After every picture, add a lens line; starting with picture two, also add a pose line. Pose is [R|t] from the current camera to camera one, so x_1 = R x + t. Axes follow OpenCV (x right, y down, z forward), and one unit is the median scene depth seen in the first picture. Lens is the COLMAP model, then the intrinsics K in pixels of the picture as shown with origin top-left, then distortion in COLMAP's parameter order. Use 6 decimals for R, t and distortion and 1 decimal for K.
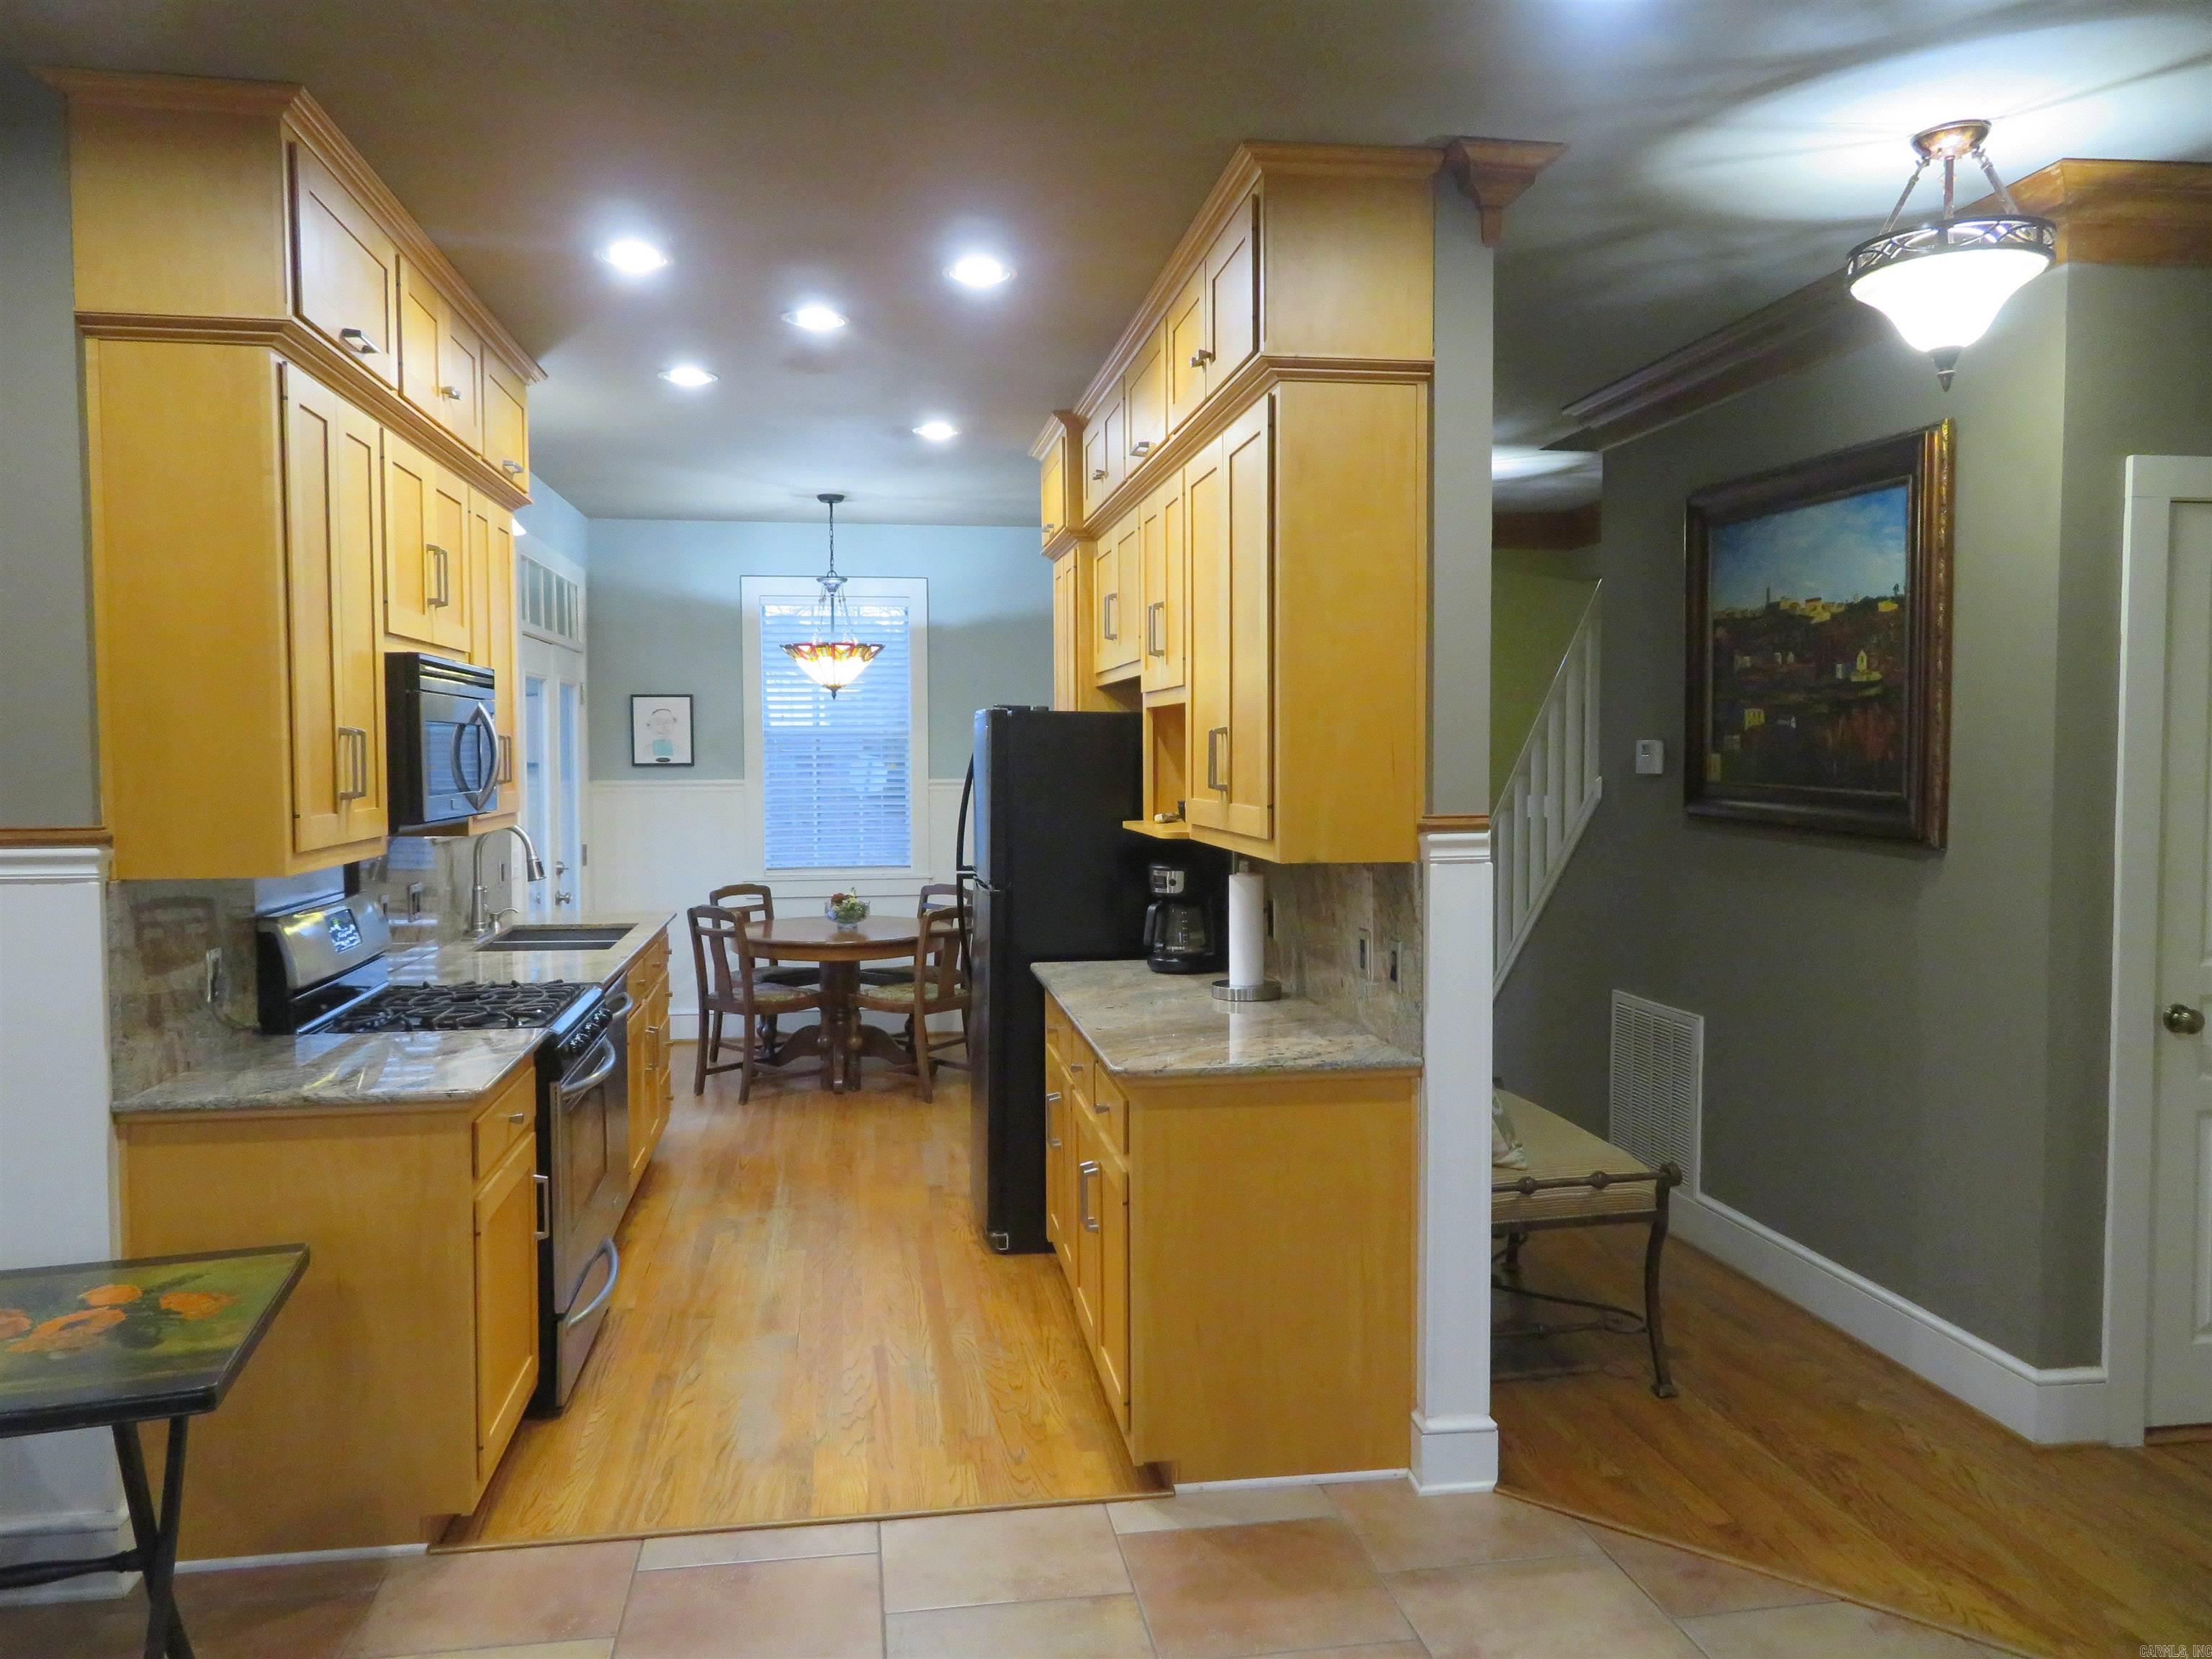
lens RADIAL K [[1601.7, 0, 1096.0], [0, 1601.7, 827.6], [0, 0, 1]] dist [0.004406, 0.016194]
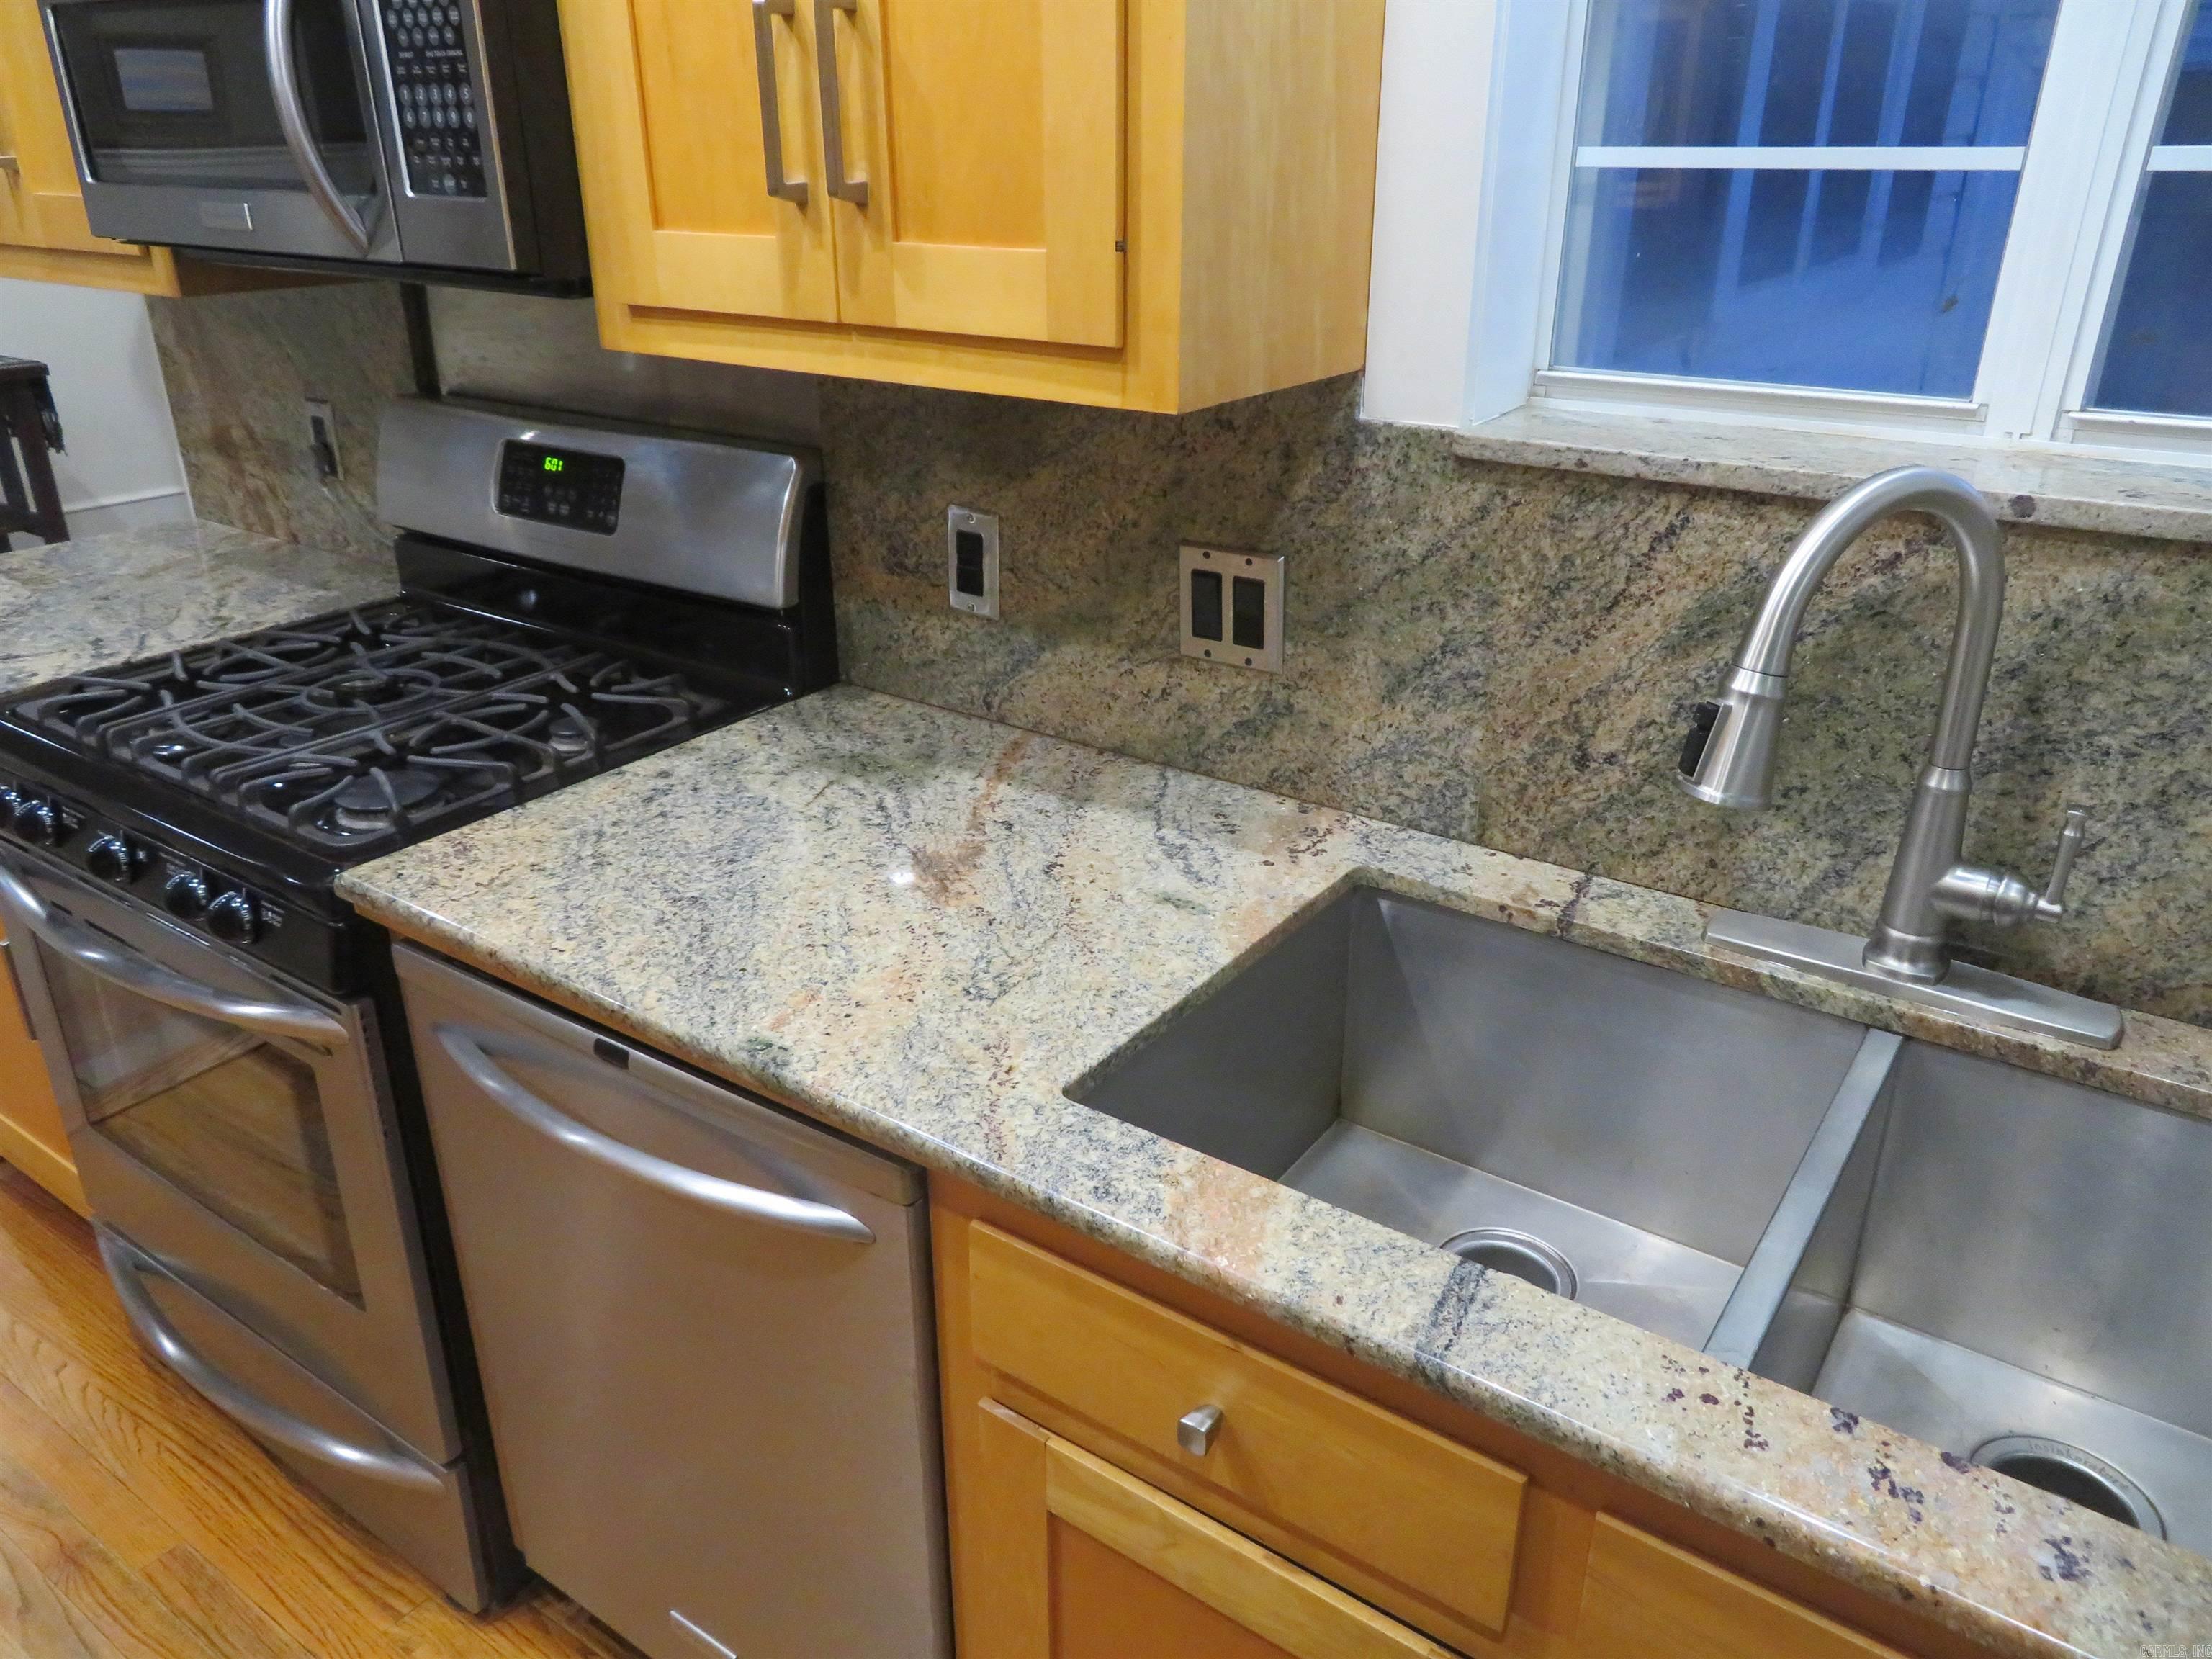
lens RADIAL K [[1601.7, 0, 1100.5], [0, 1601.7, 819.1], [0, 0, 1]] dist [0.004406, 0.016194]
pose [[-0.695362, 0.294134, -0.655711, -0.214040], [-0.029811, 0.899818, 0.435247, -0.055477], [0.718041, 0.322201, -0.616931, 1.316266]]
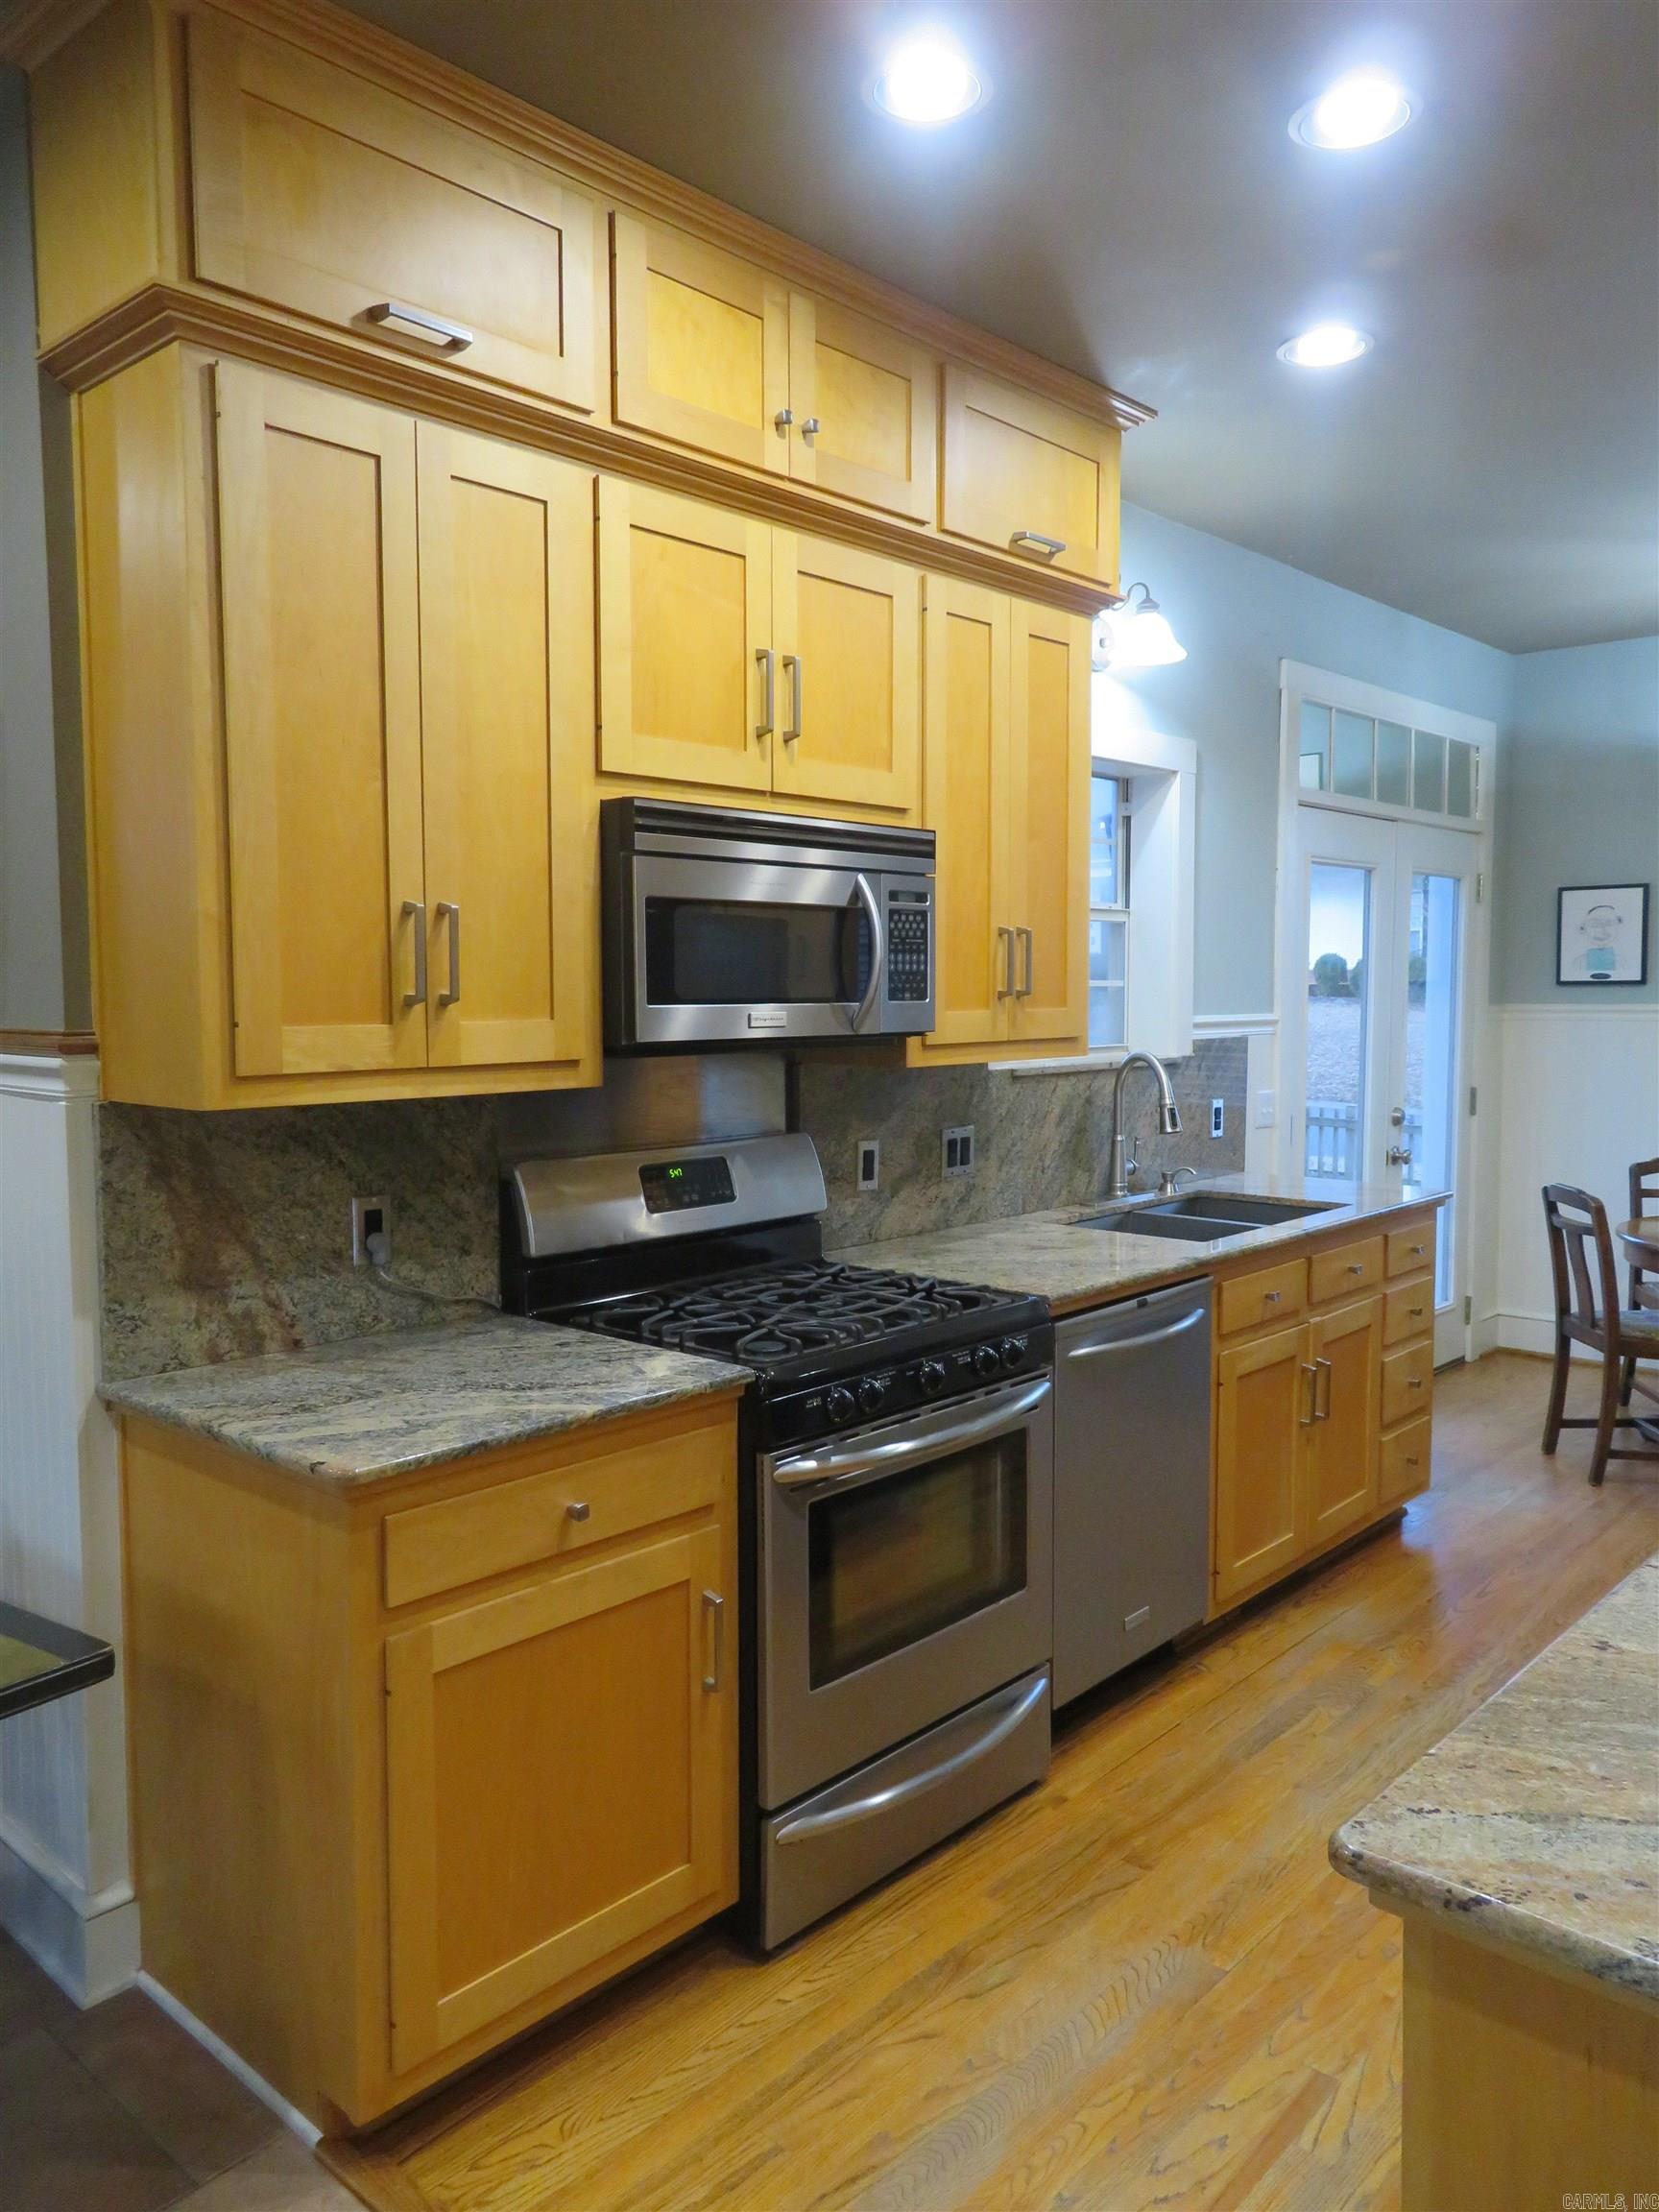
lens RADIAL K [[1601.7, 0, 836.5], [0, 1601.7, 1099.2], [0, 0, 1]] dist [0.004406, 0.016194]
pose [[0.632886, 0.054947, -0.772293, 0.143300], [-0.035905, 0.998488, 0.041617, -0.008902], [0.773412, 0.001390, 0.633902, 0.522164]]
